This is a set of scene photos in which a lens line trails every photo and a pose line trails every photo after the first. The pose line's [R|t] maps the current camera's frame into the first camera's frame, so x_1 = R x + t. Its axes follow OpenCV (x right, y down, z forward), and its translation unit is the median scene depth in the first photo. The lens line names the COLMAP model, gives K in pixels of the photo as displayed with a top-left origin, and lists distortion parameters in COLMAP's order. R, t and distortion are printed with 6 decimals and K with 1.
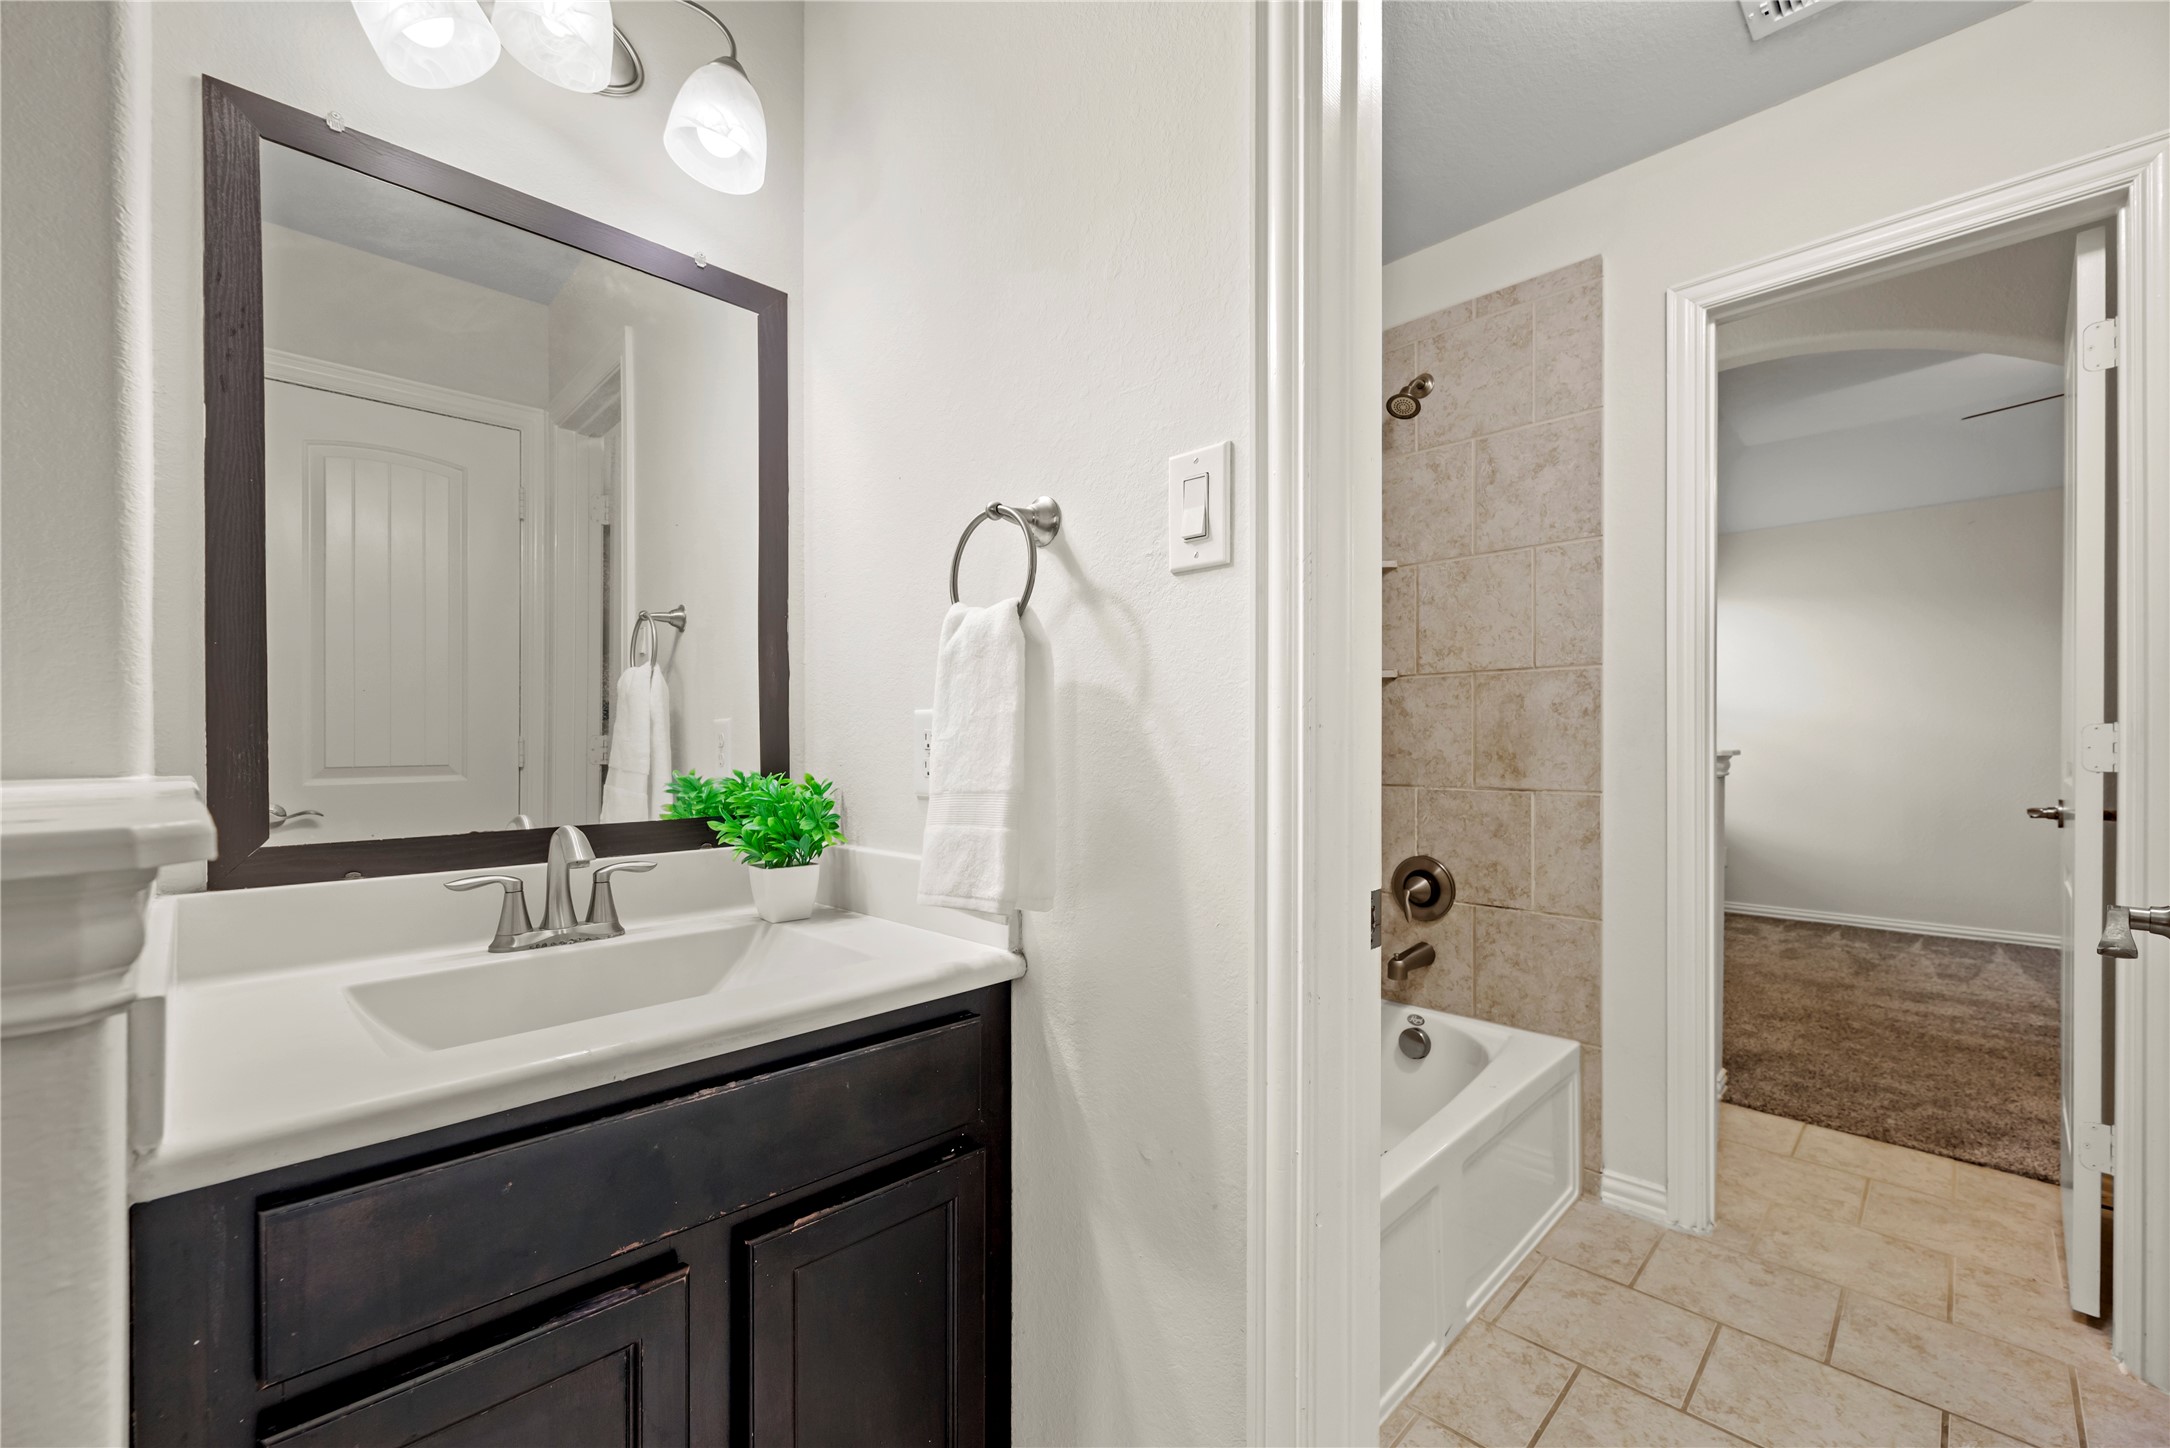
lens RADIAL K [[868.3, 0, 1095.7], [0, 868.3, 736.8], [0, 0, 1]] dist [0.001221, 0.000160]
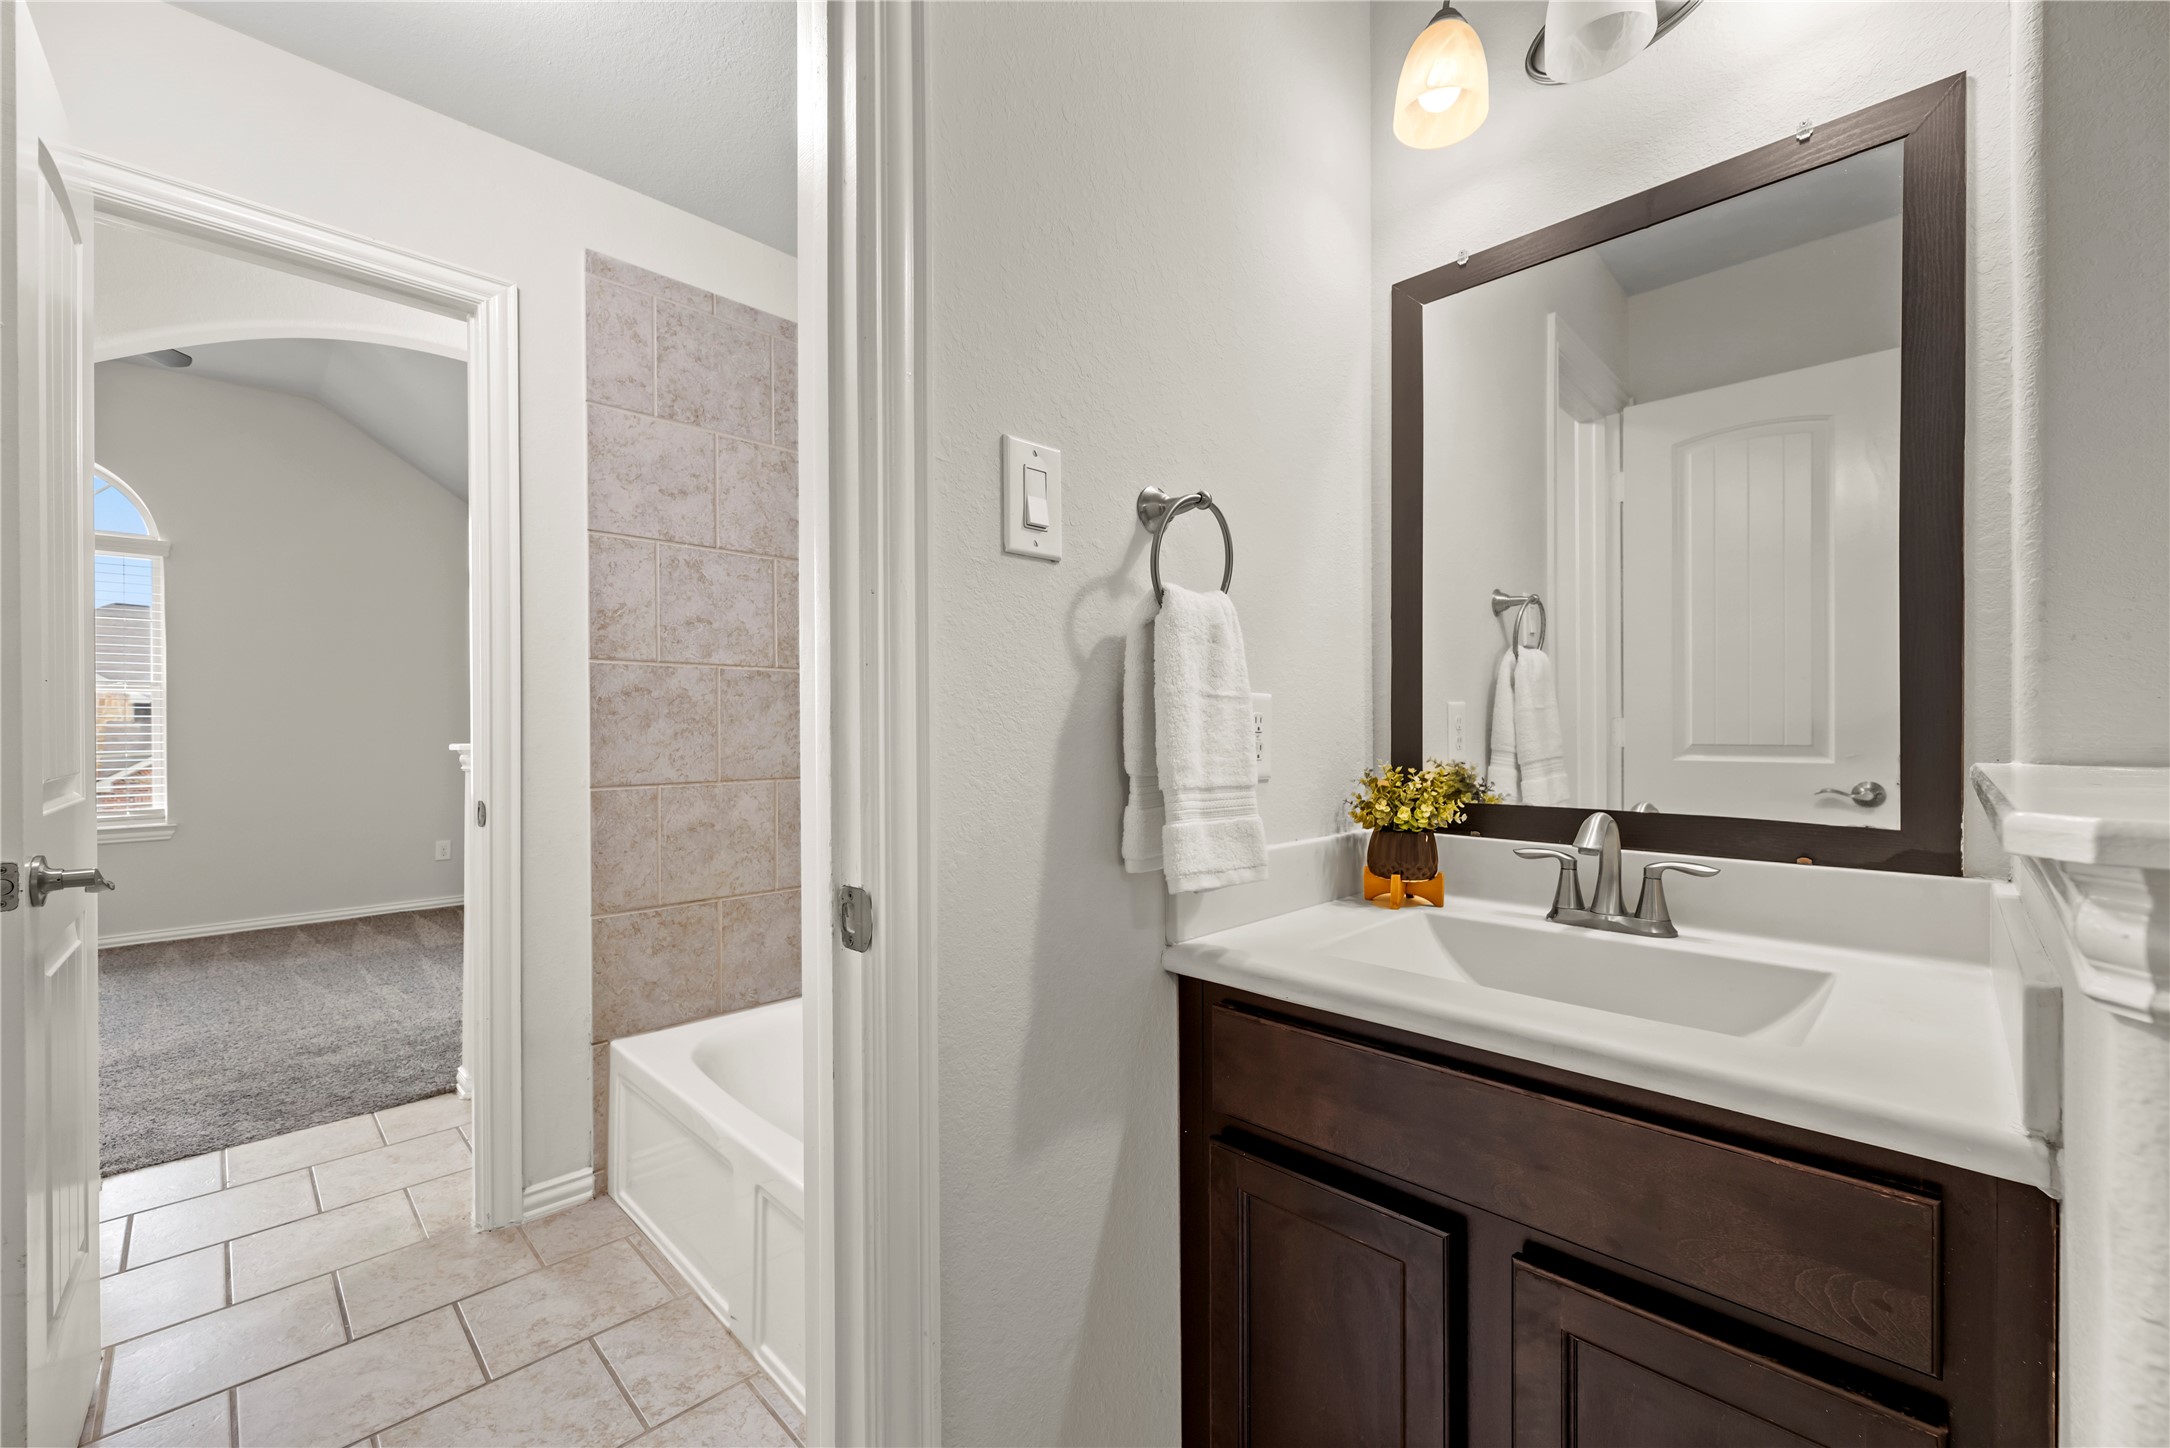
lens RADIAL K [[868.3, 0, 1095.7], [0, 868.3, 736.8], [0, 0, 1]] dist [0.001221, 0.000160]
pose [[0.017886, 0.013246, -0.999752, 1.301029], [0.000116, 0.999912, 0.013250, 0.000733], [0.999840, -0.000353, 0.017883, 1.296433]]
